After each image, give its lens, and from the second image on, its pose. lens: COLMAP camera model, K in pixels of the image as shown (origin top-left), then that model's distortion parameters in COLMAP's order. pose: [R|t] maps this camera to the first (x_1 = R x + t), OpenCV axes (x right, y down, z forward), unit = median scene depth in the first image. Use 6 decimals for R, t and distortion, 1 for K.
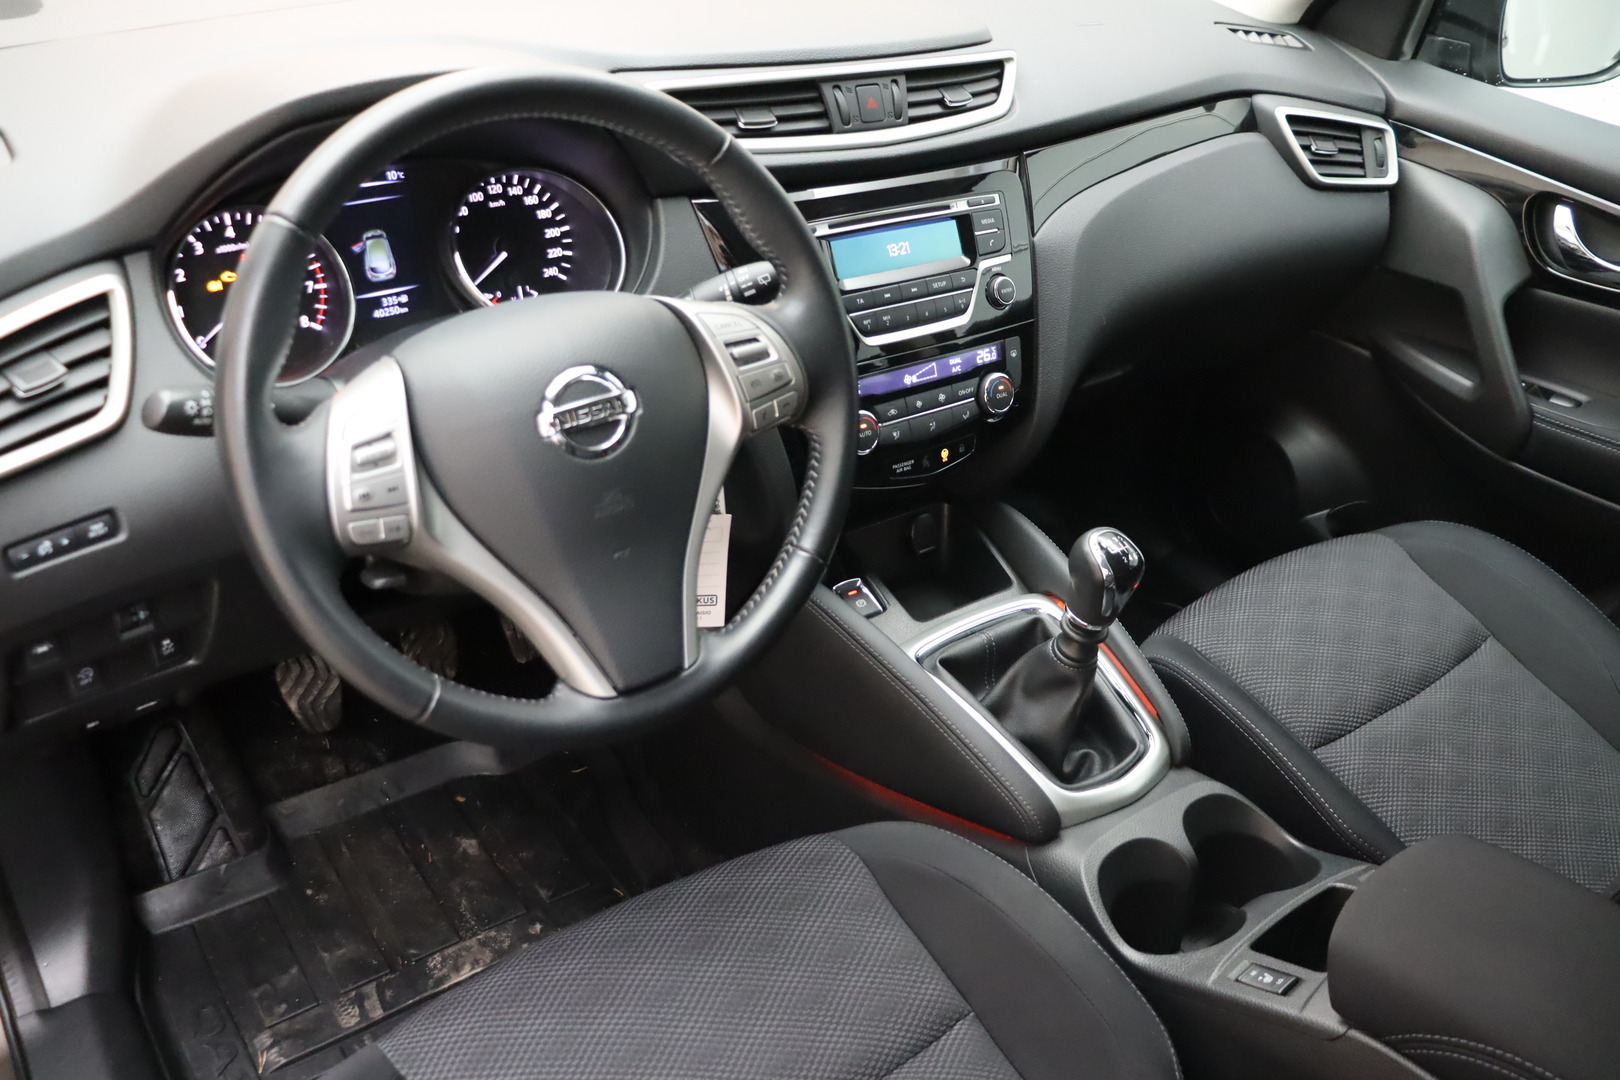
lens RADIAL K [[1338.6, 0, 810.0], [0, 1338.6, 540.0], [0, 0, 1]] dist [-0.176106, 0.149564]
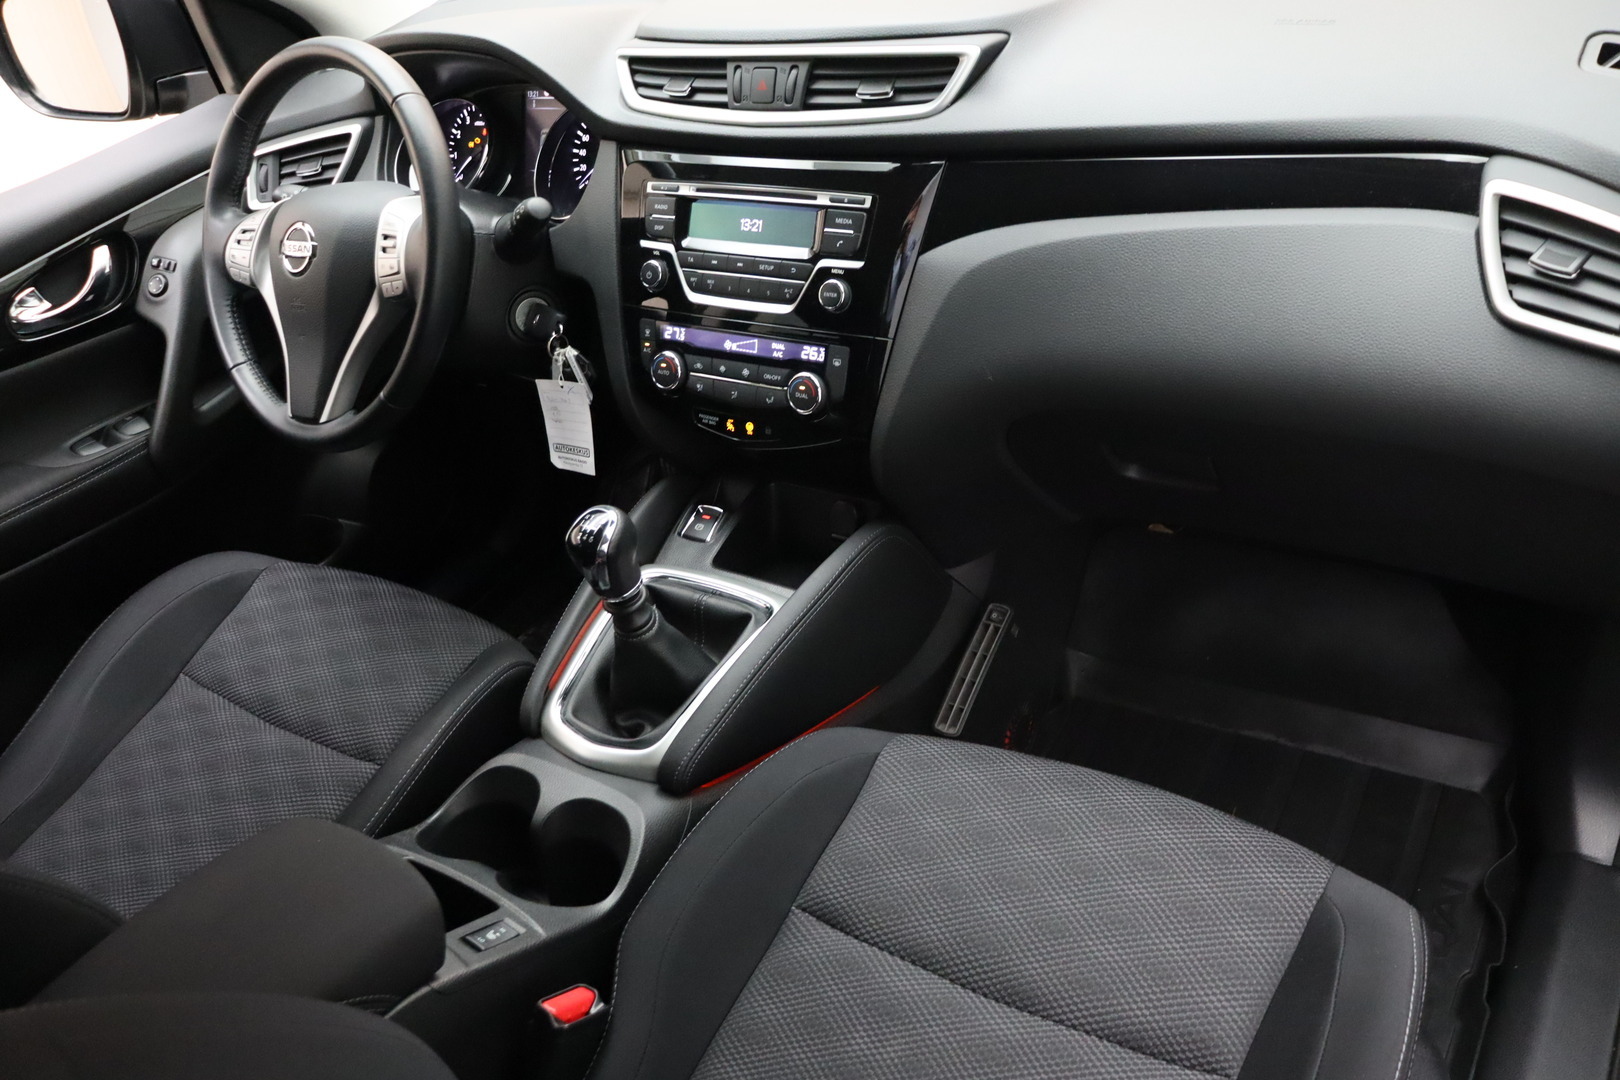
lens RADIAL K [[1338.6, 0, 810.0], [0, 1338.6, 540.0], [0, 0, 1]] dist [-0.176106, 0.149564]
pose [[0.320527, 0.411590, -0.853145, 1.076838], [-0.342296, 0.890131, 0.300833, -0.326407], [0.883231, 0.195603, 0.426196, 0.632587]]
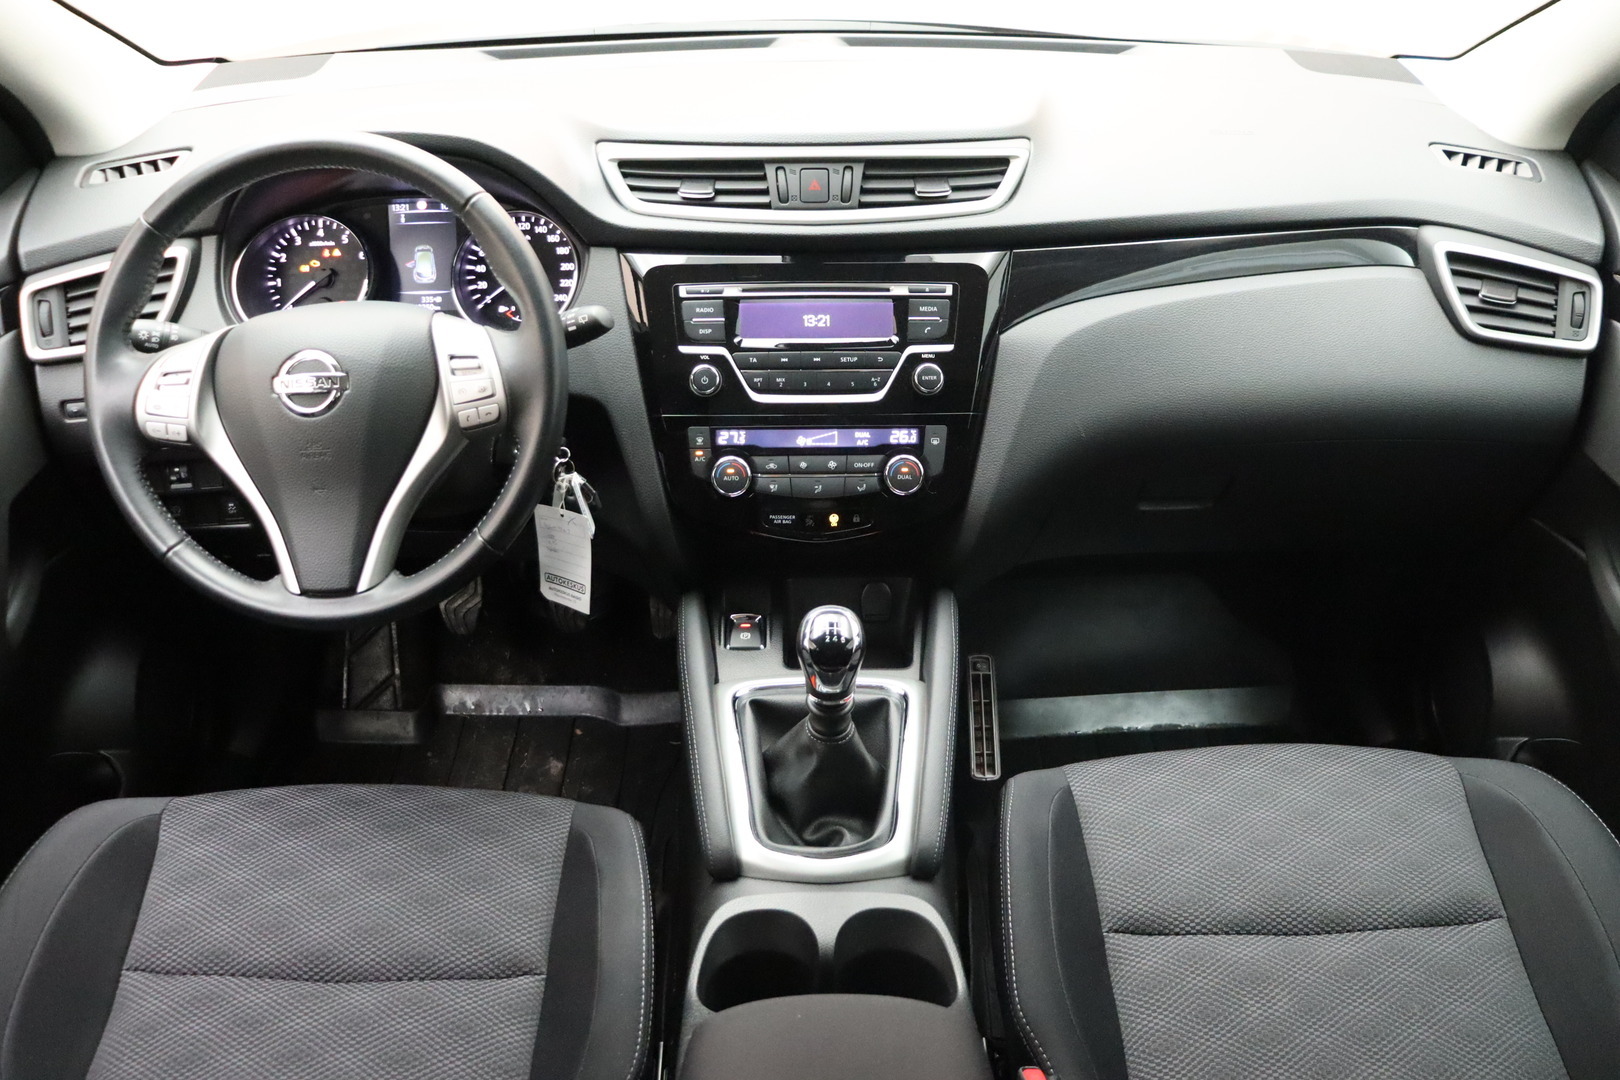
lens RADIAL K [[1338.6, 0, 810.0], [0, 1338.6, 540.0], [0, 0, 1]] dist [-0.176106, 0.149564]
pose [[0.806655, 0.229412, -0.544681, 0.685825], [-0.258849, 0.965635, 0.023366, -0.070267], [0.531324, 0.122142, 0.838317, 0.109524]]
